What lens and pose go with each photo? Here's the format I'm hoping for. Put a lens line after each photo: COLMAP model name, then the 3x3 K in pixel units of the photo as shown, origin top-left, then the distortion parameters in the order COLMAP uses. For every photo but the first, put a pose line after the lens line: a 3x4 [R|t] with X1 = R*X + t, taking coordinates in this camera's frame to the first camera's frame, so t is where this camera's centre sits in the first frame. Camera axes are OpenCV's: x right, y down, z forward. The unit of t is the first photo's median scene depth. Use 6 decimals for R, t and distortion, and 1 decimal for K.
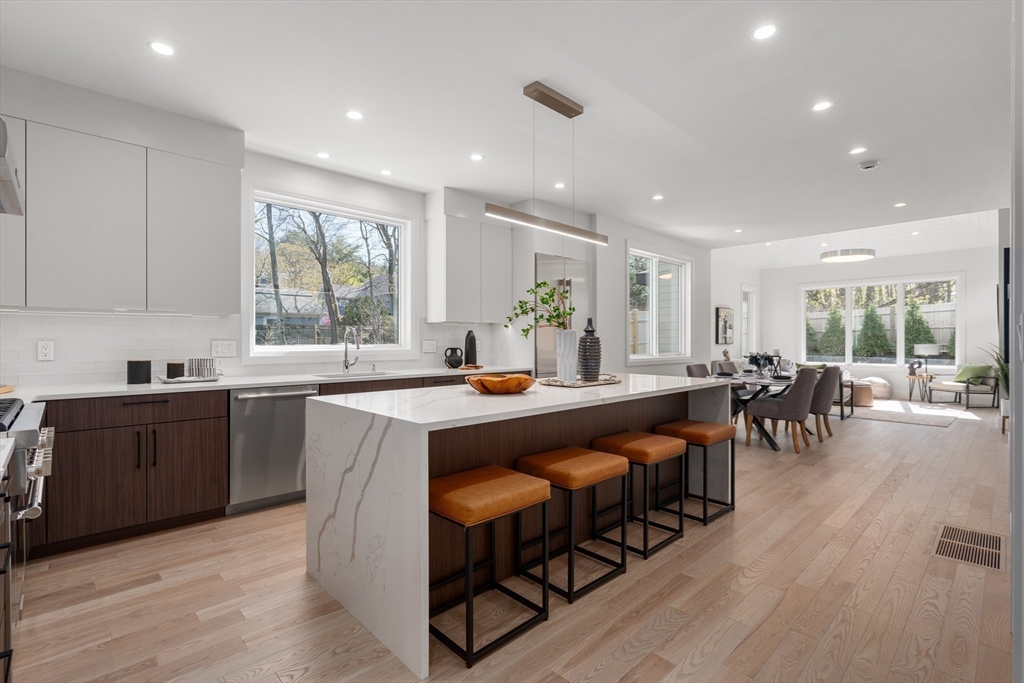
lens RADIAL K [[470.6, 0, 508.1], [0, 470.6, 339.0], [0, 0, 1]] dist [0.002318, 0.000471]
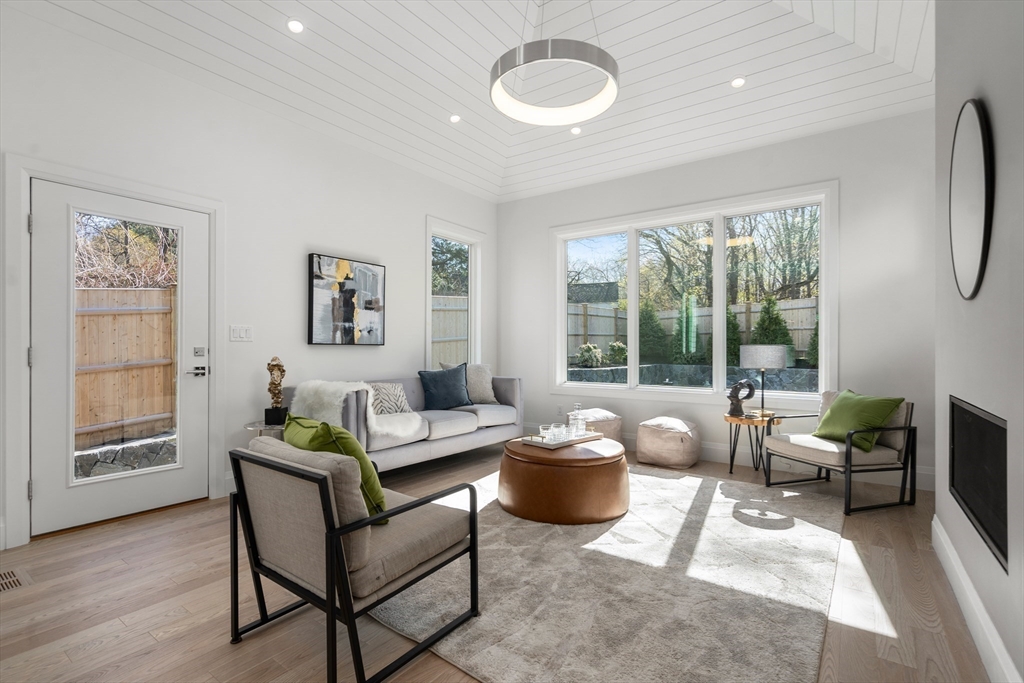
lens RADIAL K [[470.6, 0, 515.4], [0, 470.6, 343.5], [0, 0, 1]] dist [0.002318, 0.000471]
pose [[0.981137, 0.002460, 0.193296, 0.568839], [-0.001430, 0.999984, -0.005470, 0.012389], [-0.193306, 0.005090, 0.981125, 0.605973]]
